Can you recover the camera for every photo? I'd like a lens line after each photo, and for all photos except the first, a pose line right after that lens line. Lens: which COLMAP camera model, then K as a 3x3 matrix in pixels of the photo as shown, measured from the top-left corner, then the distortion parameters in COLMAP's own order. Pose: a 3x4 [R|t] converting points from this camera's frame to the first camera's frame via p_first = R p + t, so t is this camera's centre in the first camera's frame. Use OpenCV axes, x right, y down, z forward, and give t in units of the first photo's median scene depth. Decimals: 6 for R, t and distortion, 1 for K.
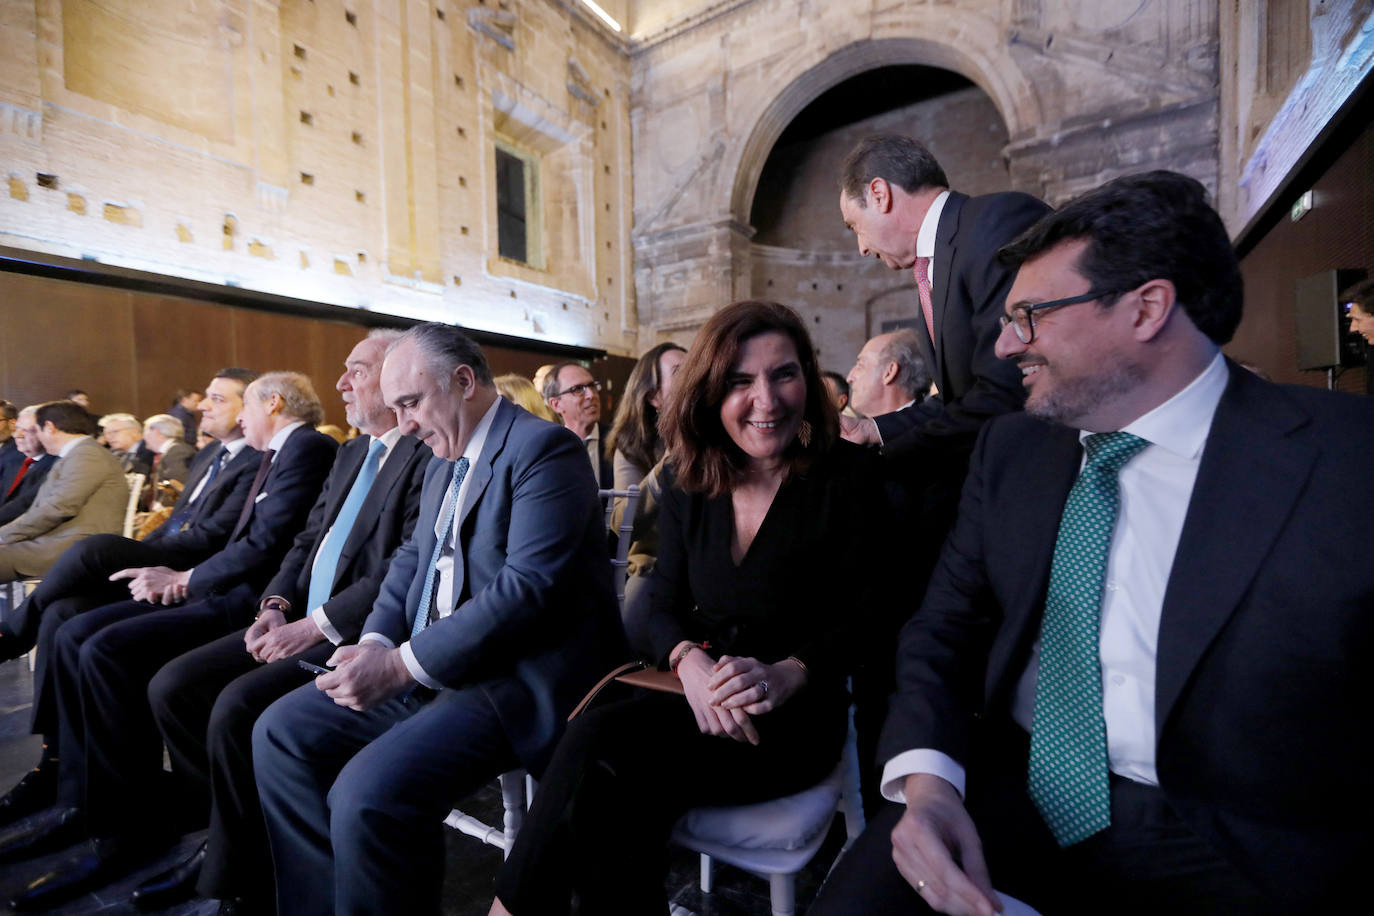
lens RADIAL K [[605.8, 0, 687.0], [0, 605.8, 458.0], [0, 0, 1]] dist [0.000947, -0.000544]
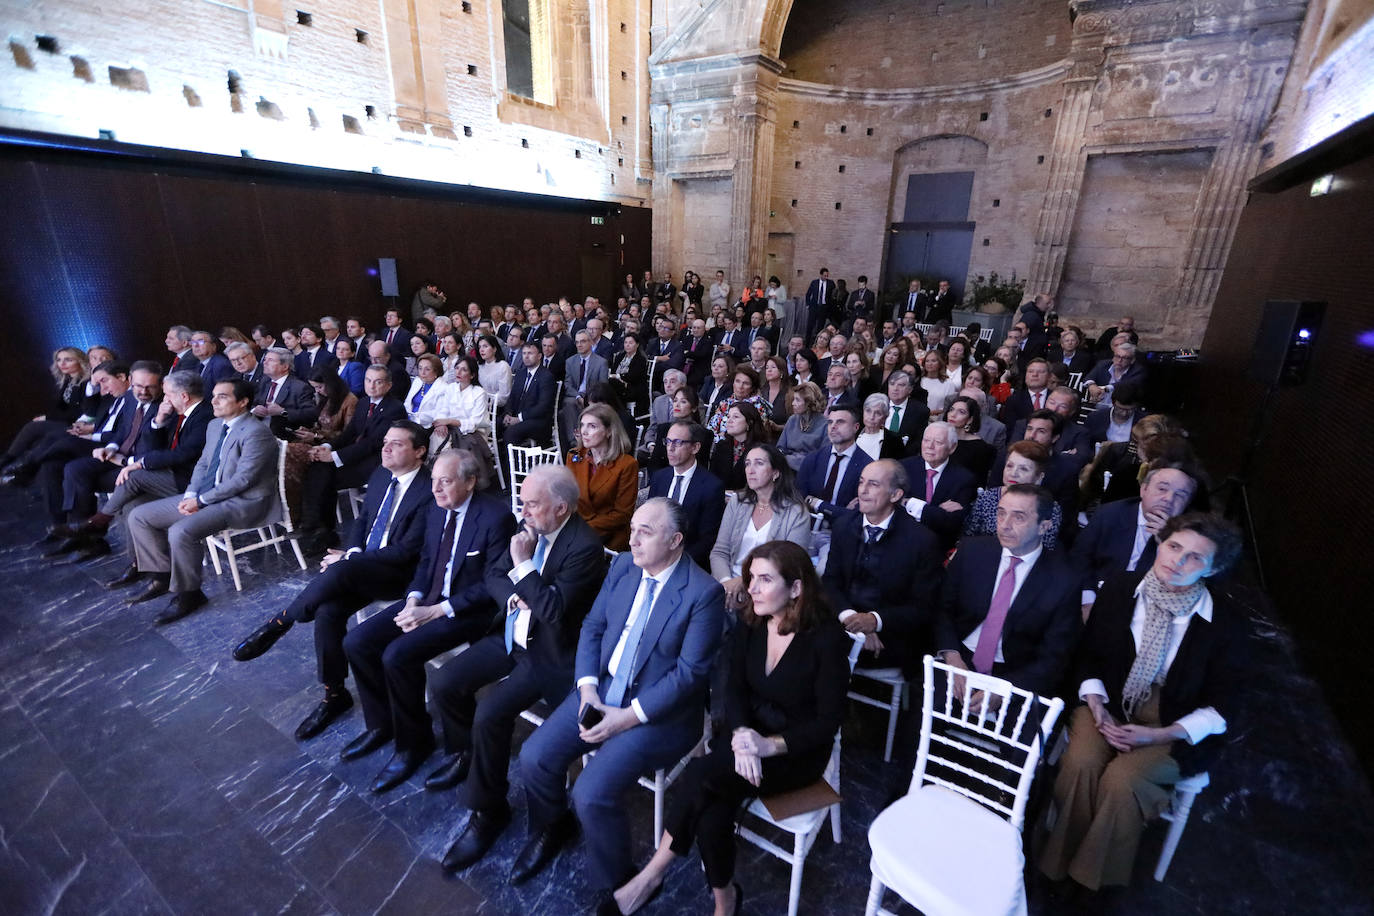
lens RADIAL K [[605.8, 0, 687.0], [0, 605.8, 458.0], [0, 0, 1]] dist [0.000947, -0.000544]
pose [[0.998983, 0.043514, 0.011834, -0.020191], [-0.045071, 0.955123, 0.292760, -0.075657], [0.001436, -0.292995, 0.956113, -0.041659]]
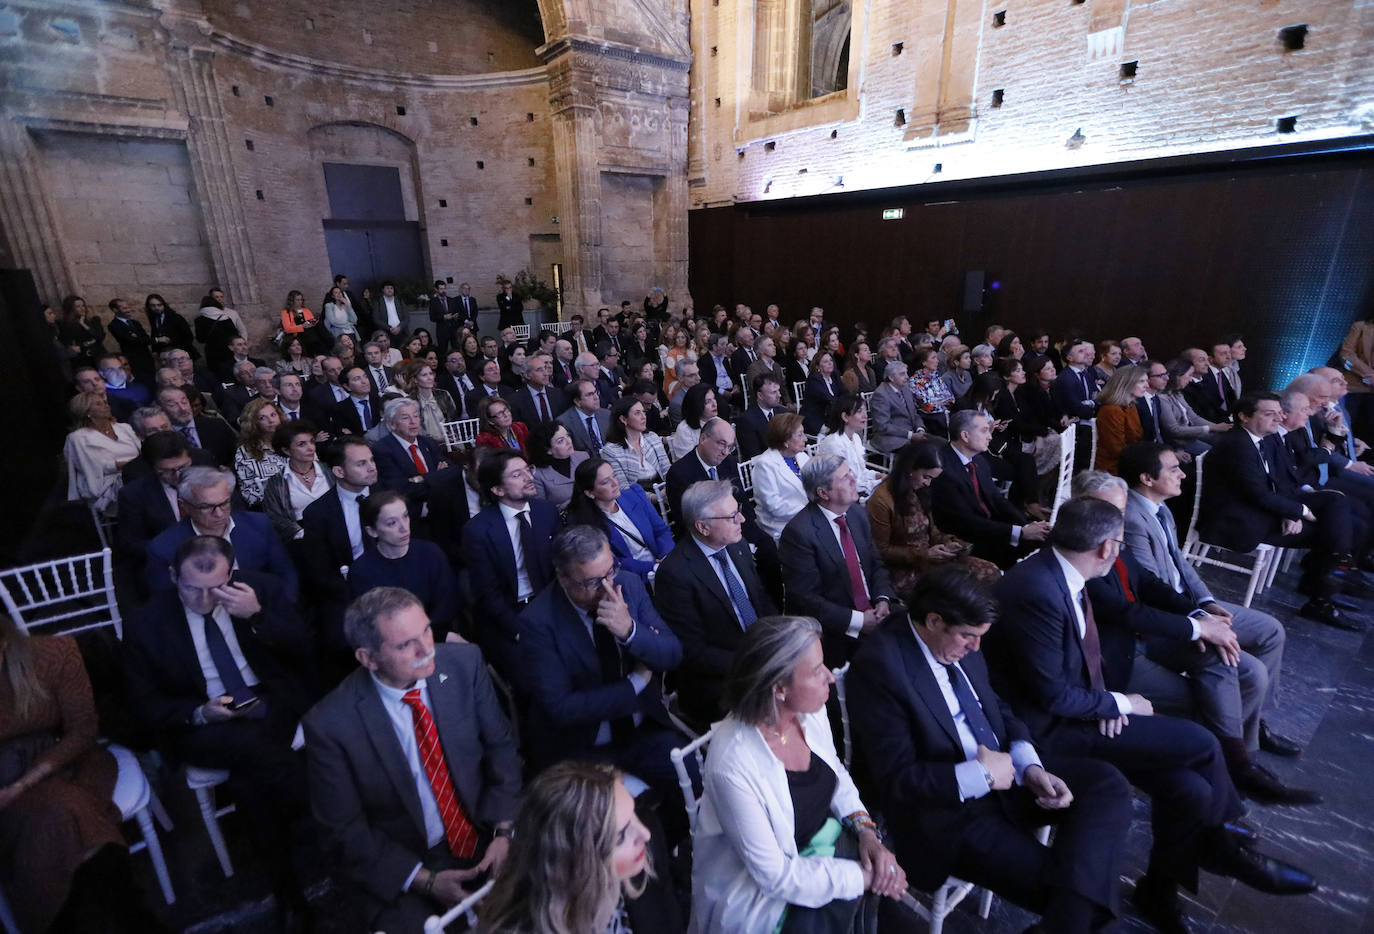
lens RADIAL K [[632.9, 0, 687.0], [0, 632.9, 467.0], [0, 0, 1]] dist [0.002411, 0.000104]
pose [[0.346903, -0.273929, 0.897007, -0.445635], [0.027382, 0.958948, 0.282256, -0.074839], [-0.937501, -0.073353, 0.340163, 0.287792]]
